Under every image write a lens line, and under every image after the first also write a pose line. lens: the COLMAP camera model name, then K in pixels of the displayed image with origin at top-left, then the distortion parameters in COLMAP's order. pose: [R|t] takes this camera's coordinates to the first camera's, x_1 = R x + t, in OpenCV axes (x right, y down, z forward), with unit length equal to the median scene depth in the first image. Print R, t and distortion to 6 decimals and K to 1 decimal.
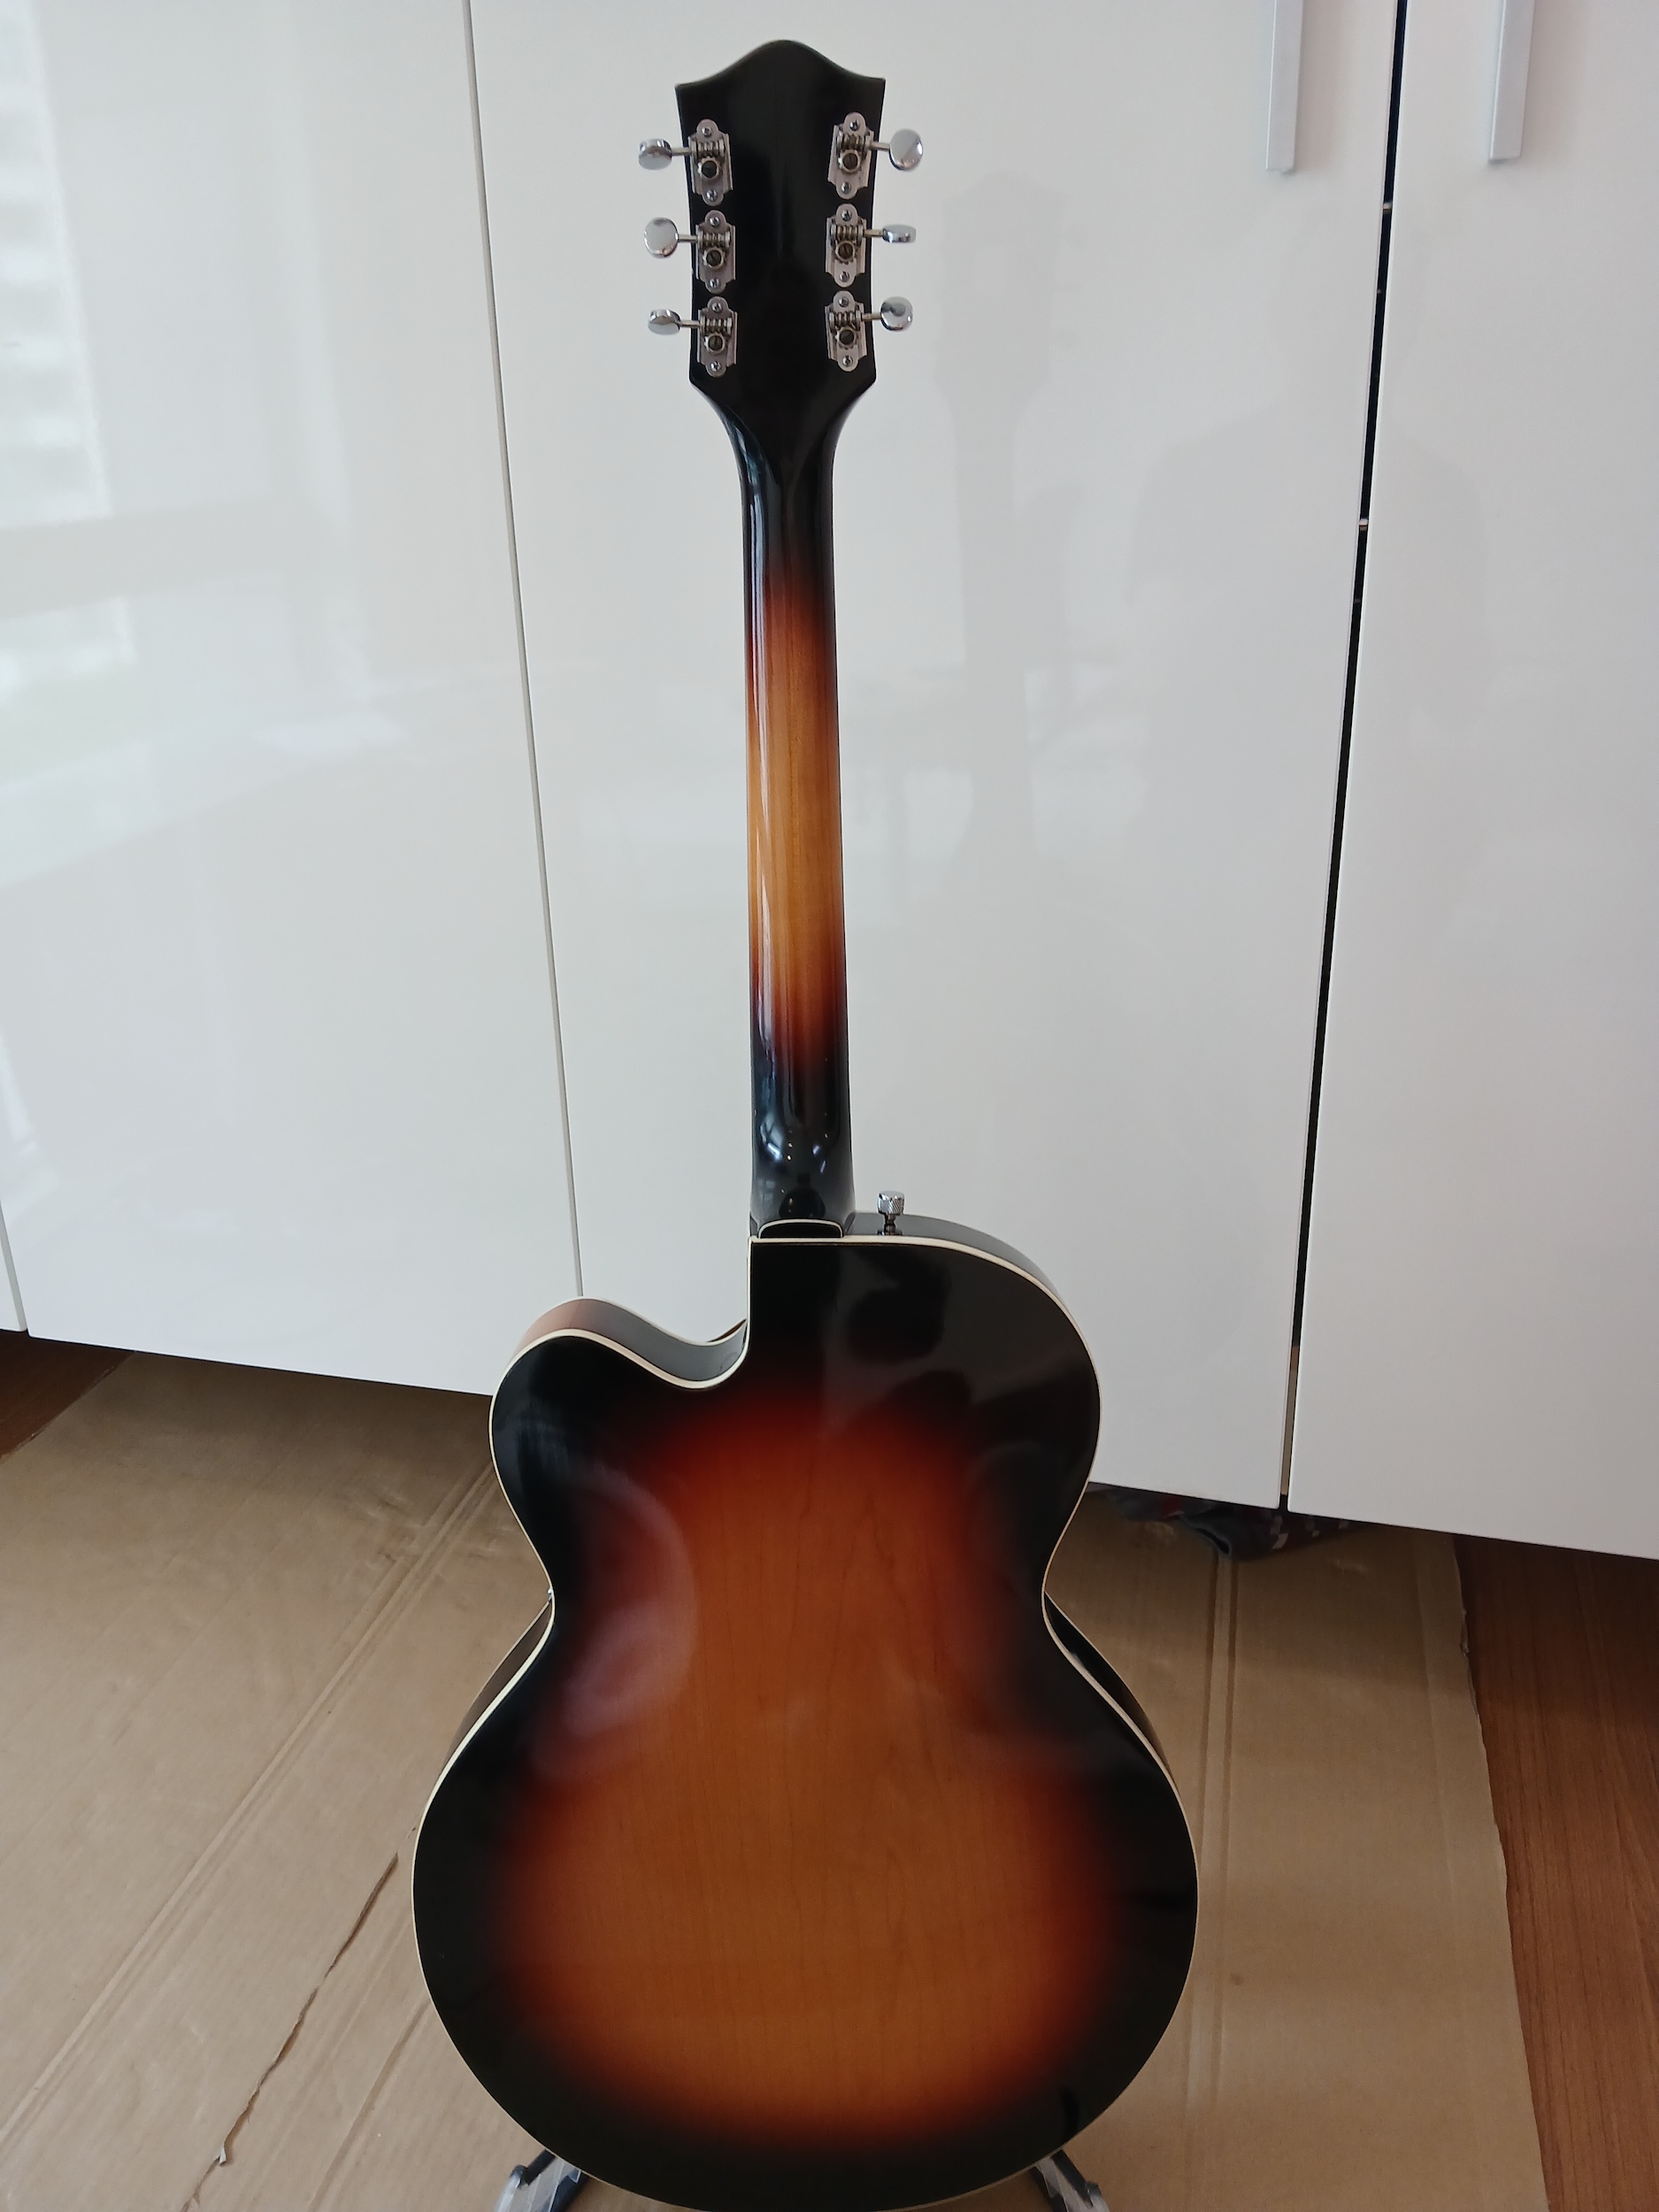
lens RADIAL K [[1687.8, 0, 834.1], [0, 1687.8, 1058.9], [0, 0, 1]] dist [-0.011420, -0.040754]
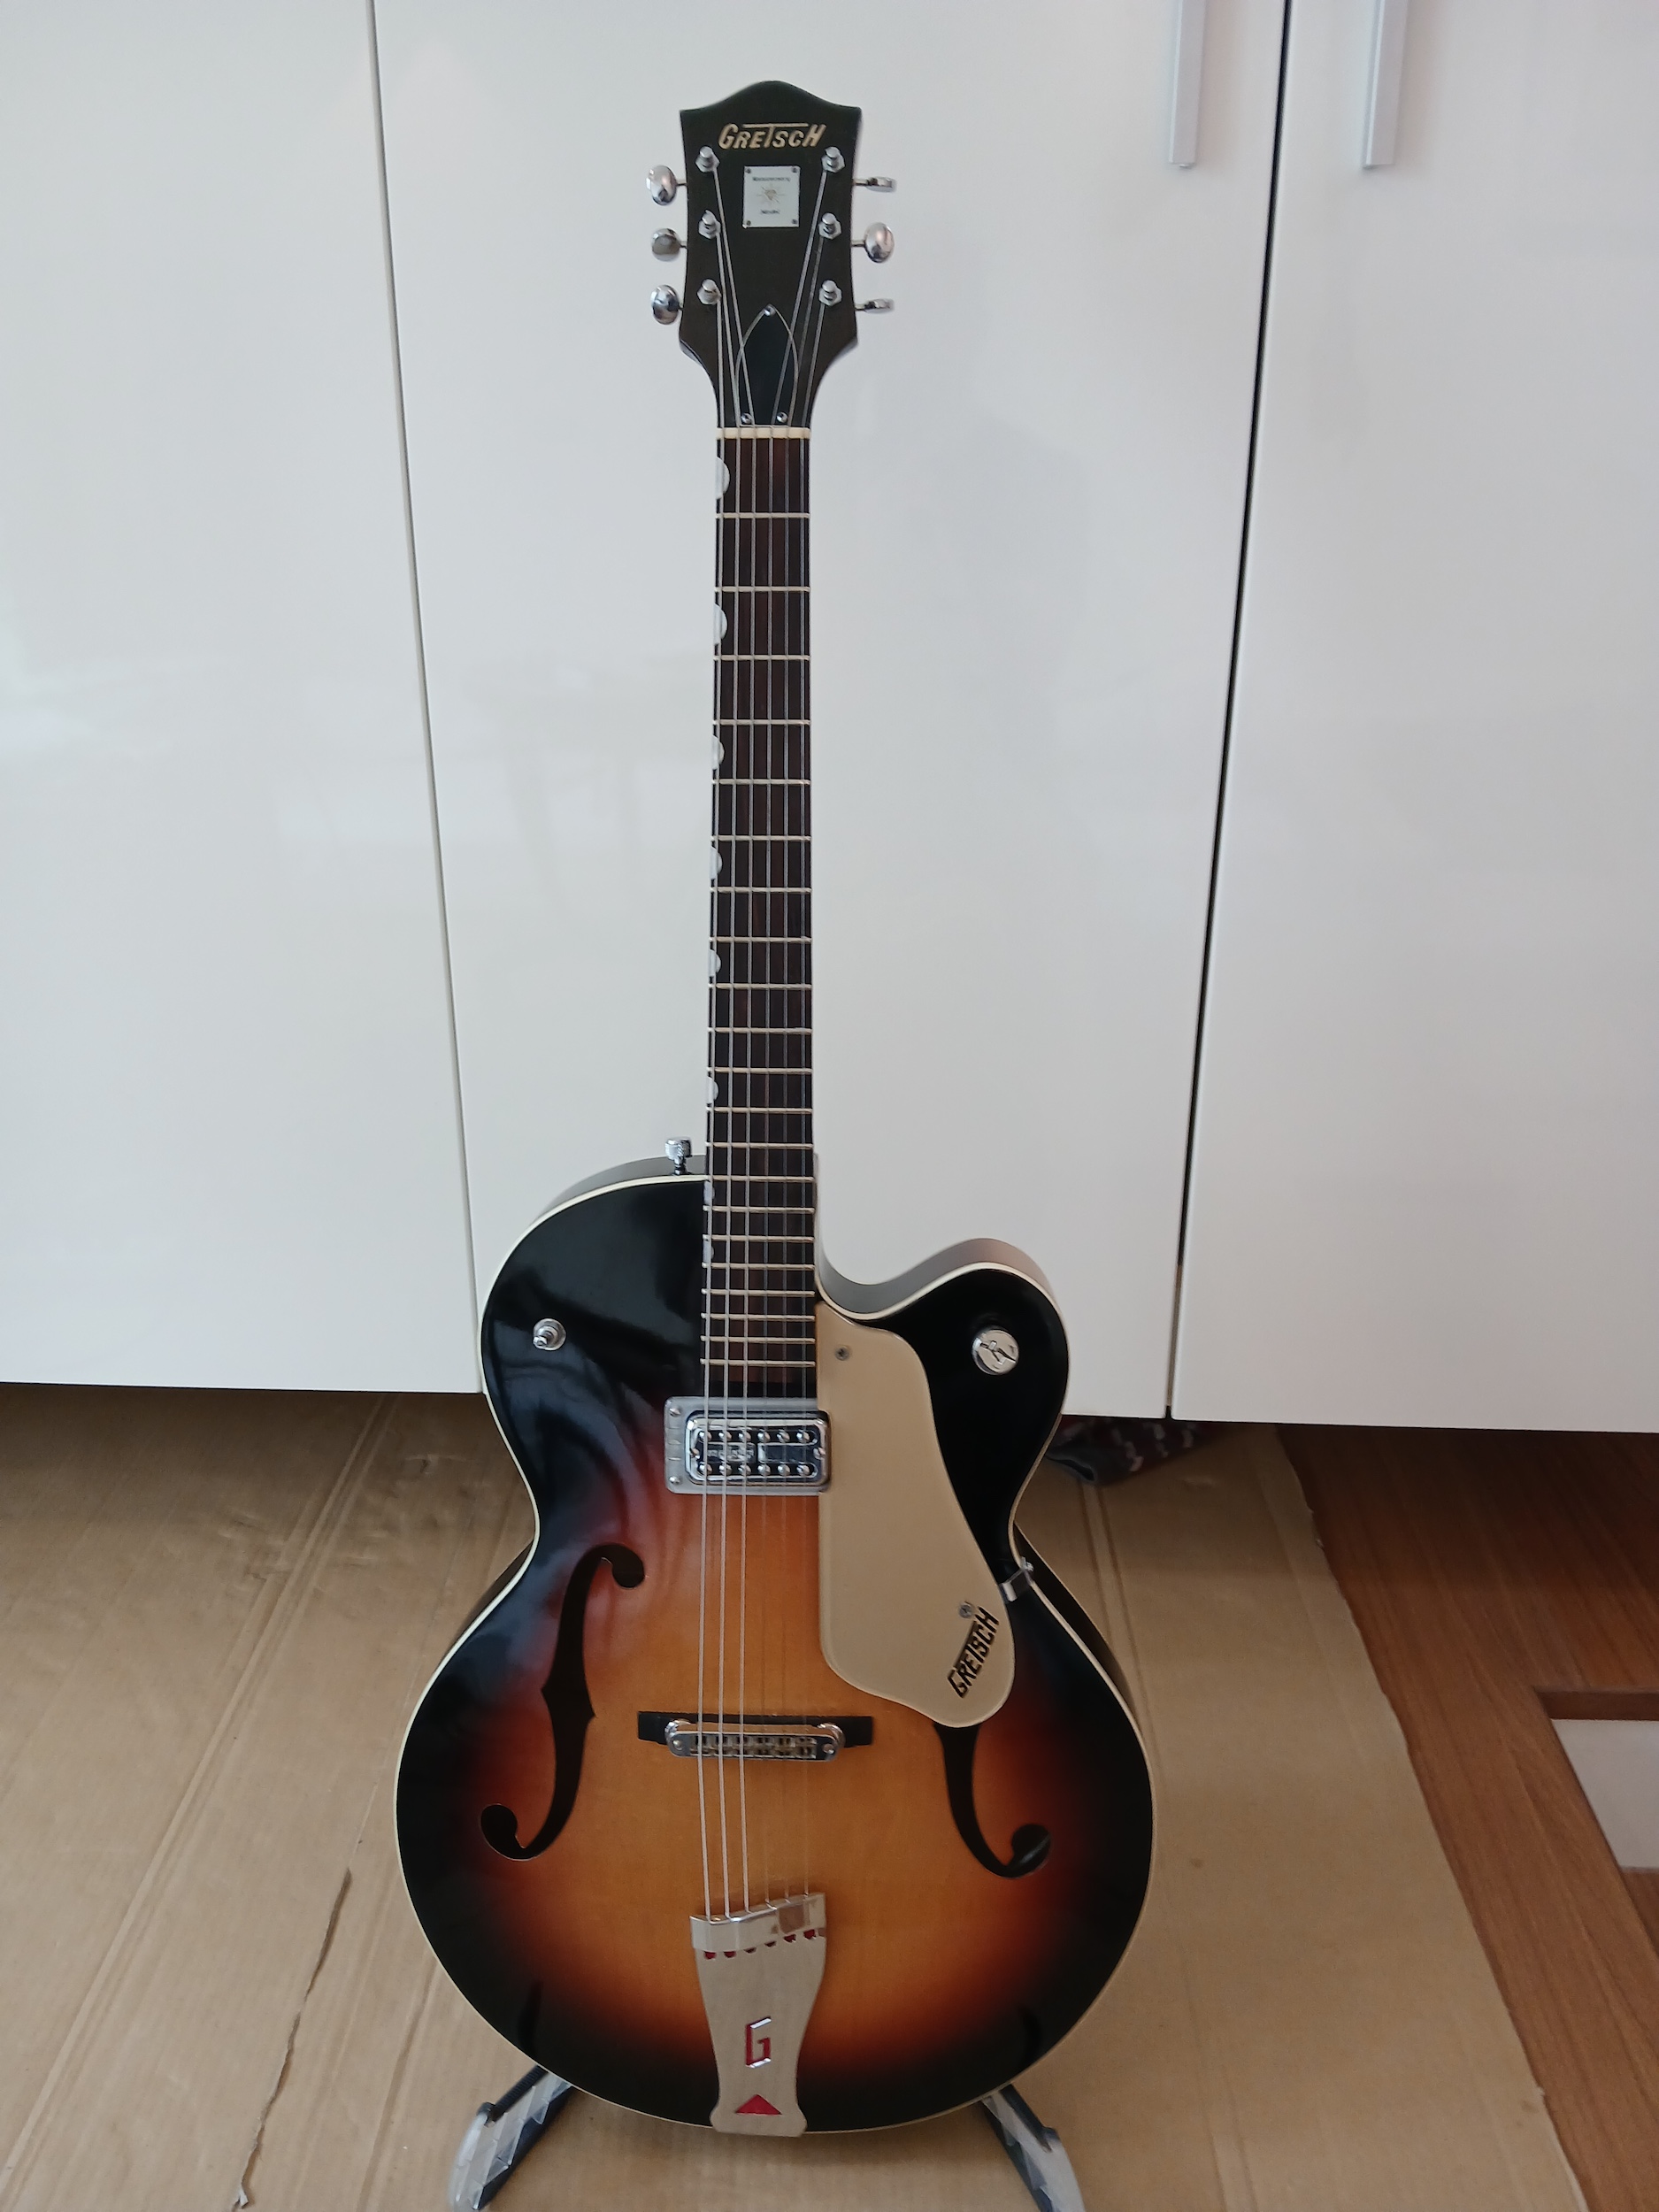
lens RADIAL K [[1687.8, 0, 829.9], [0, 1687.8, 1037.5], [0, 0, 1]] dist [-0.011420, -0.040754]
pose [[0.975161, -0.049099, 0.215987, -0.181319], [0.053961, 0.998404, -0.016666, 0.034569], [-0.214824, 0.027907, 0.976254, -0.000698]]
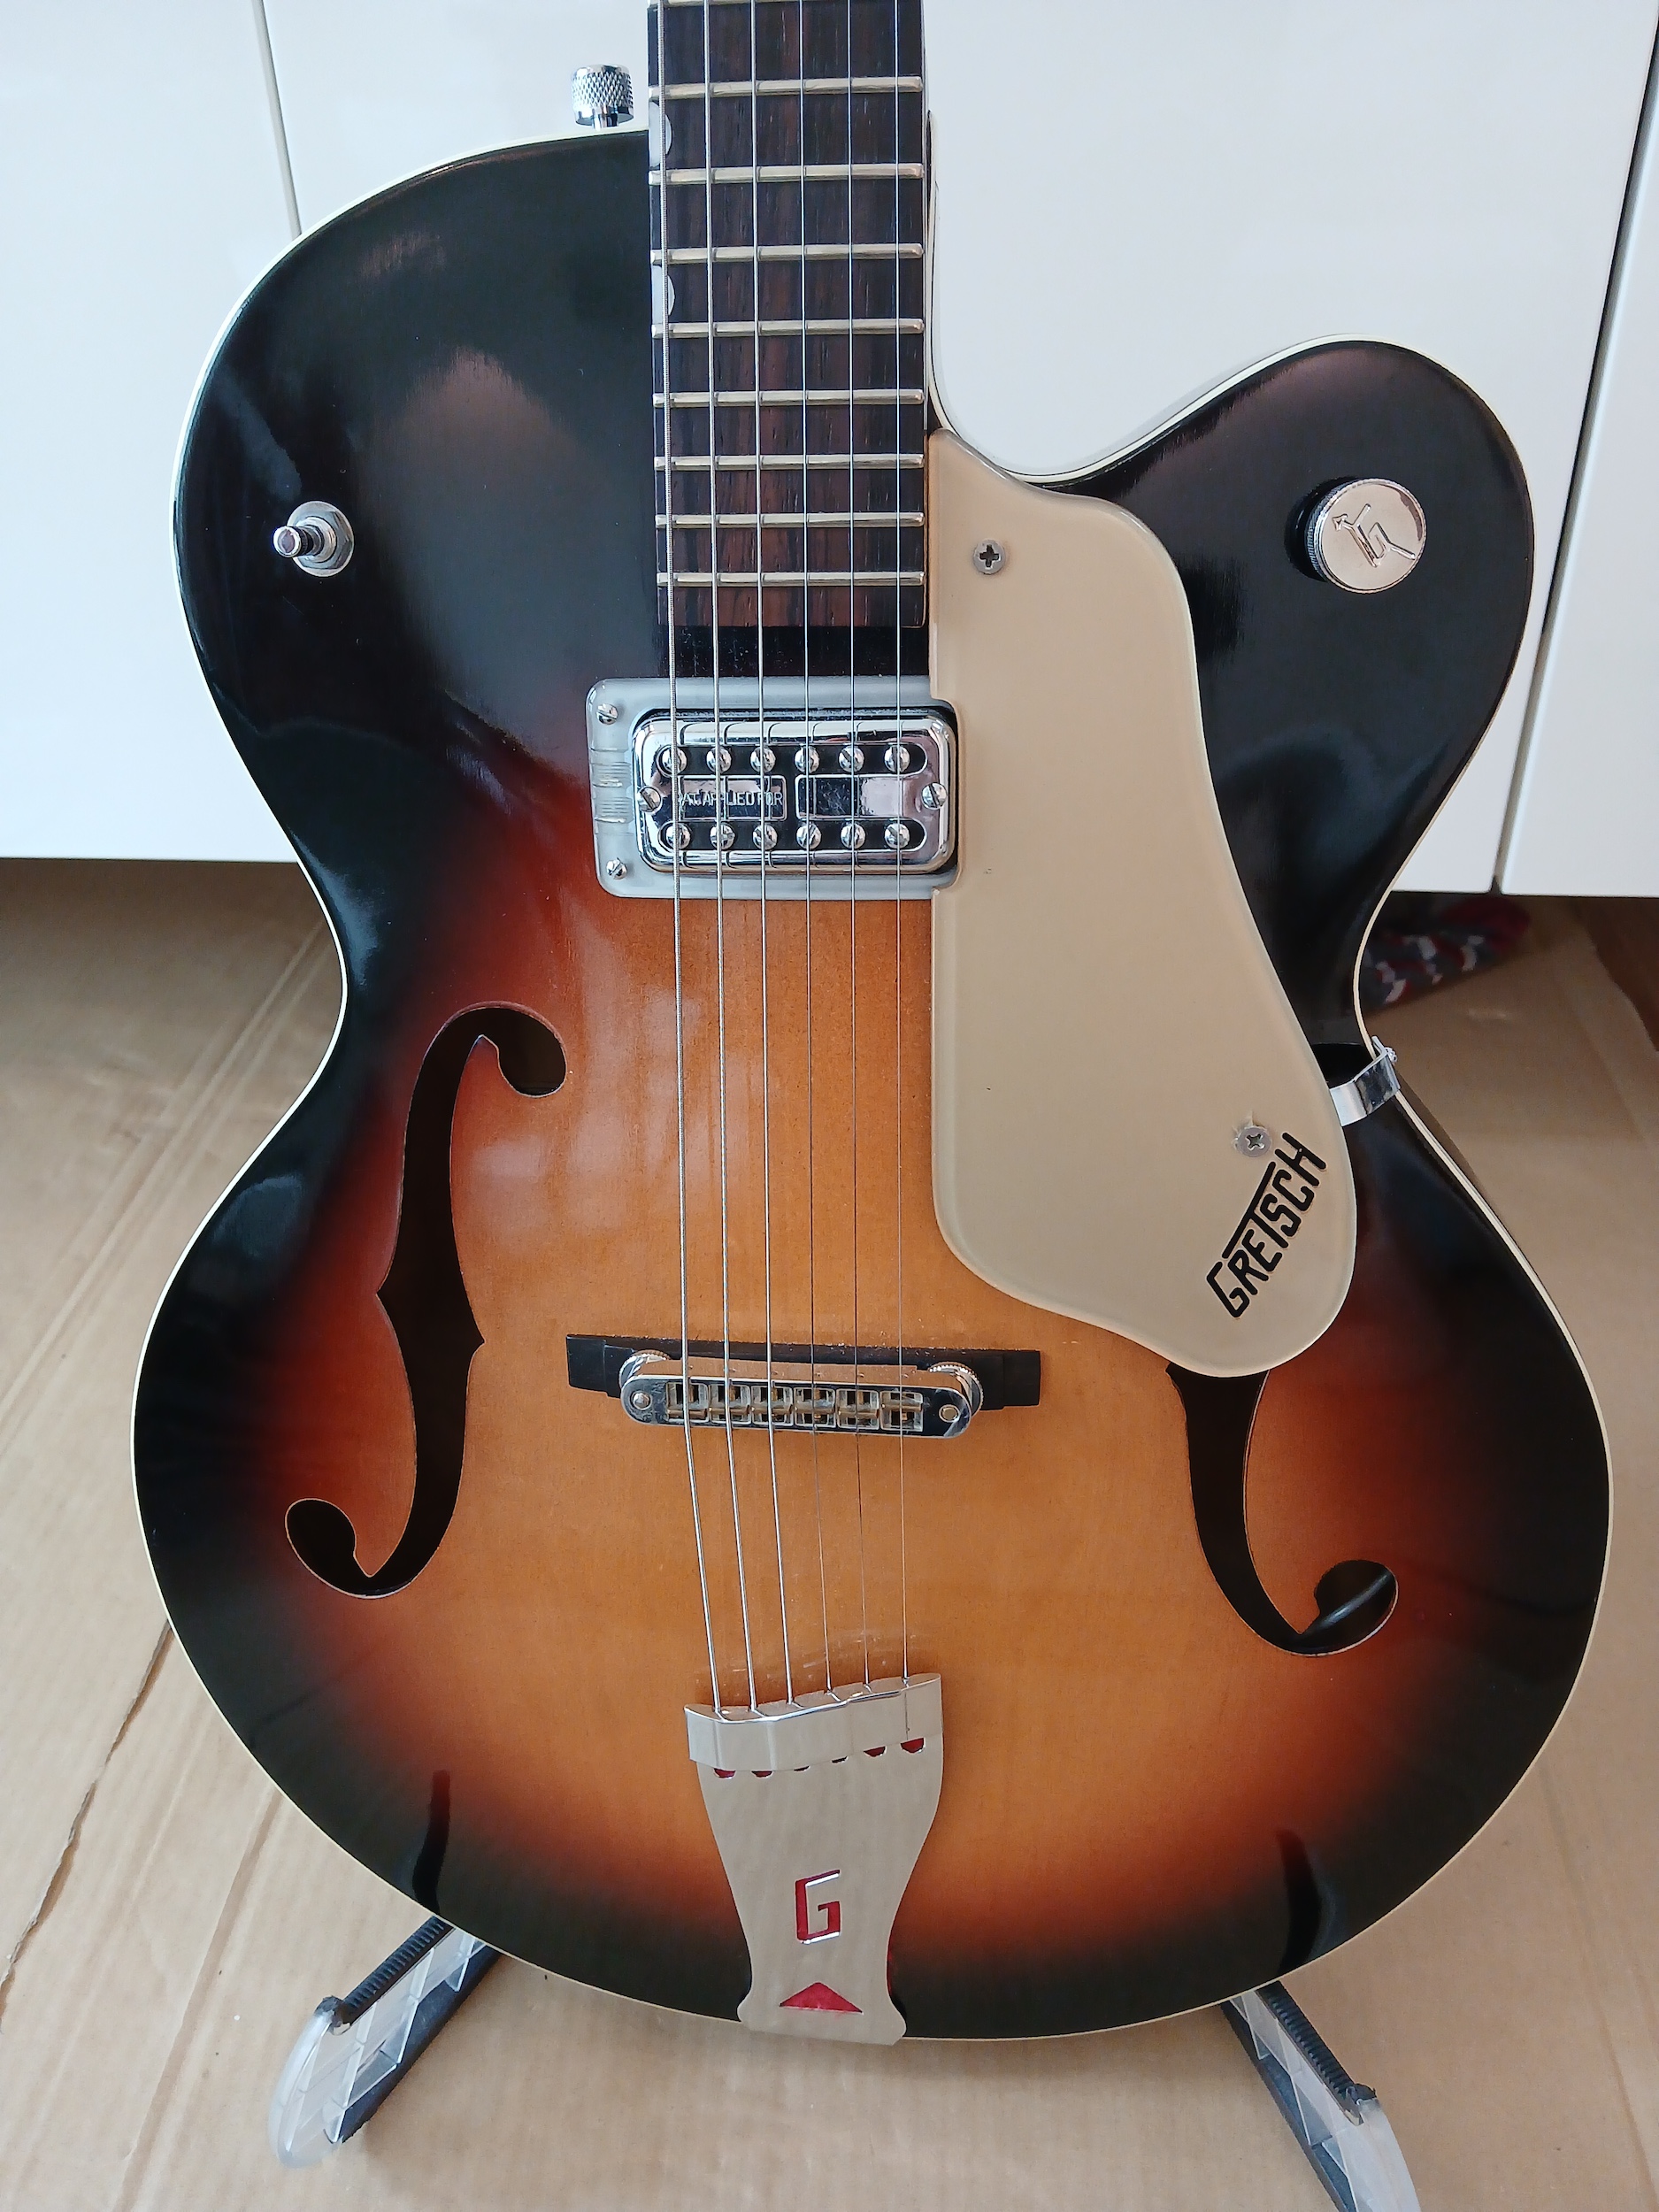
lens RADIAL K [[1687.8, 0, 809.5], [0, 1687.8, 1116.9], [0, 0, 1]] dist [-0.011420, -0.040754]
pose [[0.987956, -0.100500, 0.117655, -0.099450], [0.069667, 0.967841, 0.241724, 0.191184], [-0.138165, -0.230616, 0.963186, 0.422042]]
